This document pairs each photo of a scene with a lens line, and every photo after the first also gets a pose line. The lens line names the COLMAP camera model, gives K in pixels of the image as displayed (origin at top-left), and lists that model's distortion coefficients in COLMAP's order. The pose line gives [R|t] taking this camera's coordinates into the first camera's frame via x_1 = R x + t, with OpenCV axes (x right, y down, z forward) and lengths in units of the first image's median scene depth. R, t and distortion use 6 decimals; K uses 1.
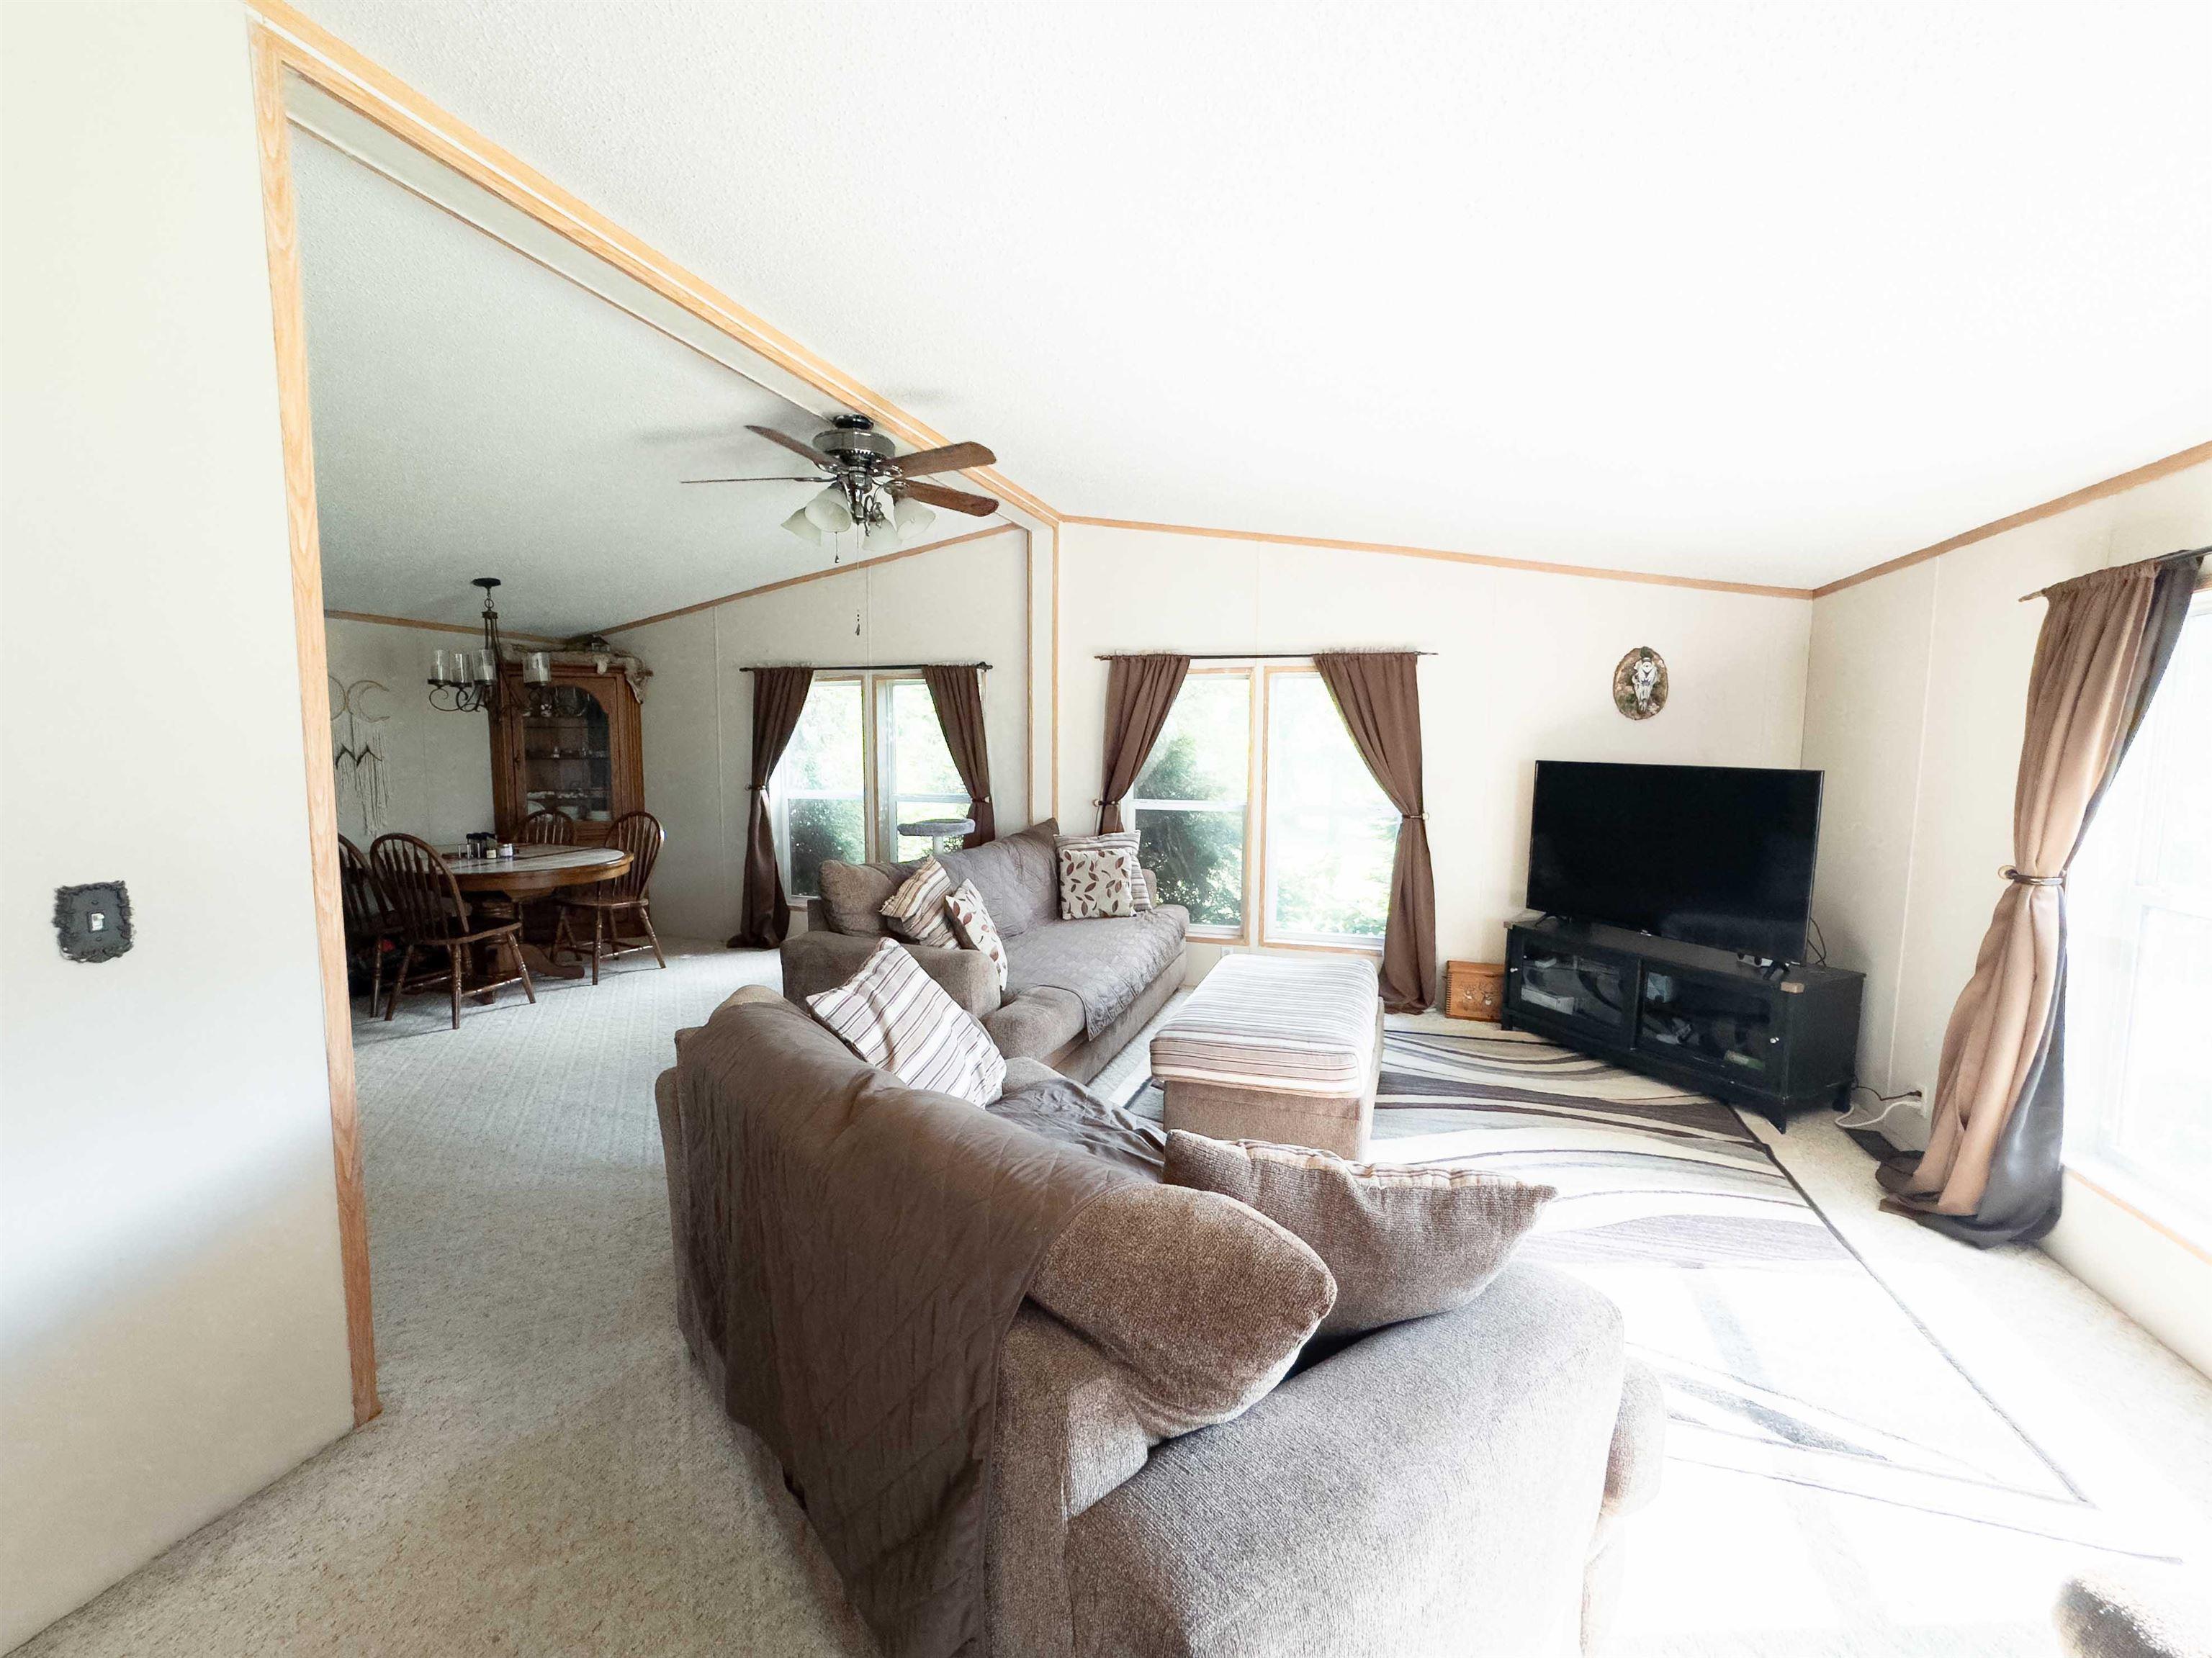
lens RADIAL K [[910.4, 0, 1109.0], [0, 910.4, 830.7], [0, 0, 1]] dist [-0.001749, 0.001965]
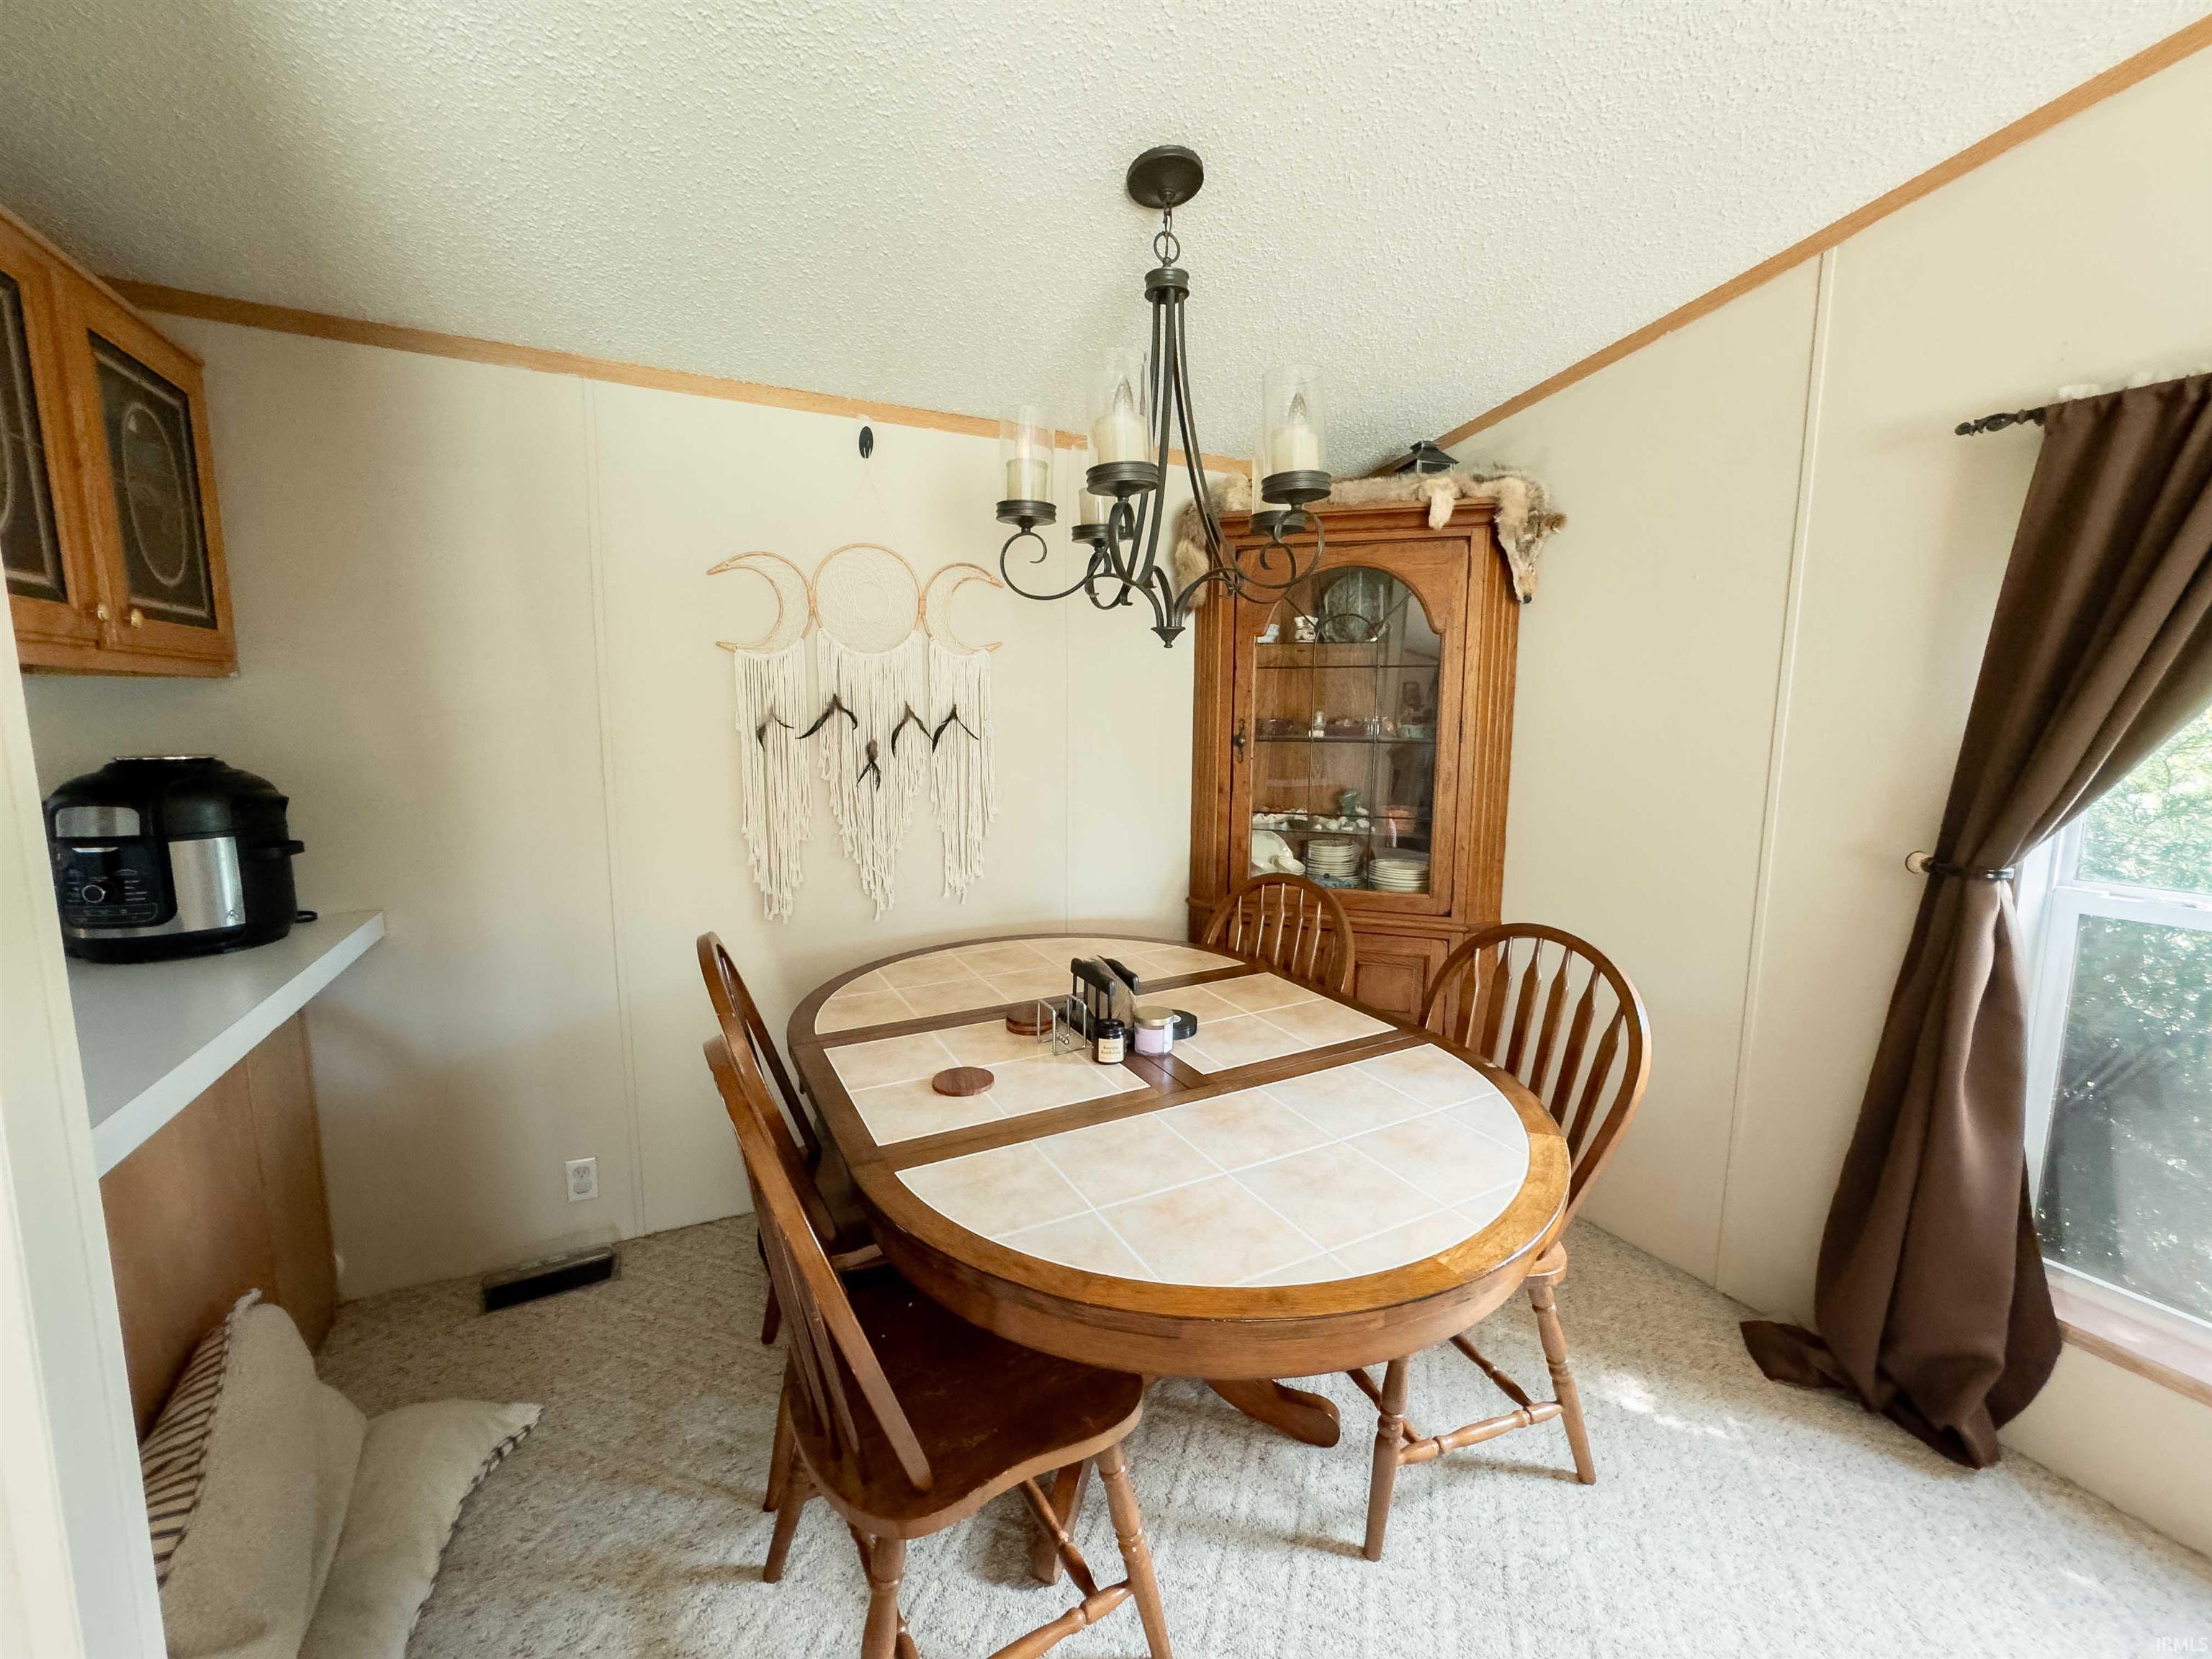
lens RADIAL K [[910.5, 0, 1097.0], [0, 910.5, 826.0], [0, 0, 1]] dist [-0.001749, 0.001965]
pose [[0.703045, 0.094249, -0.704872, -0.372917], [-0.077357, 0.995433, 0.055943, -0.055002], [0.706925, 0.015196, 0.707125, 0.621664]]
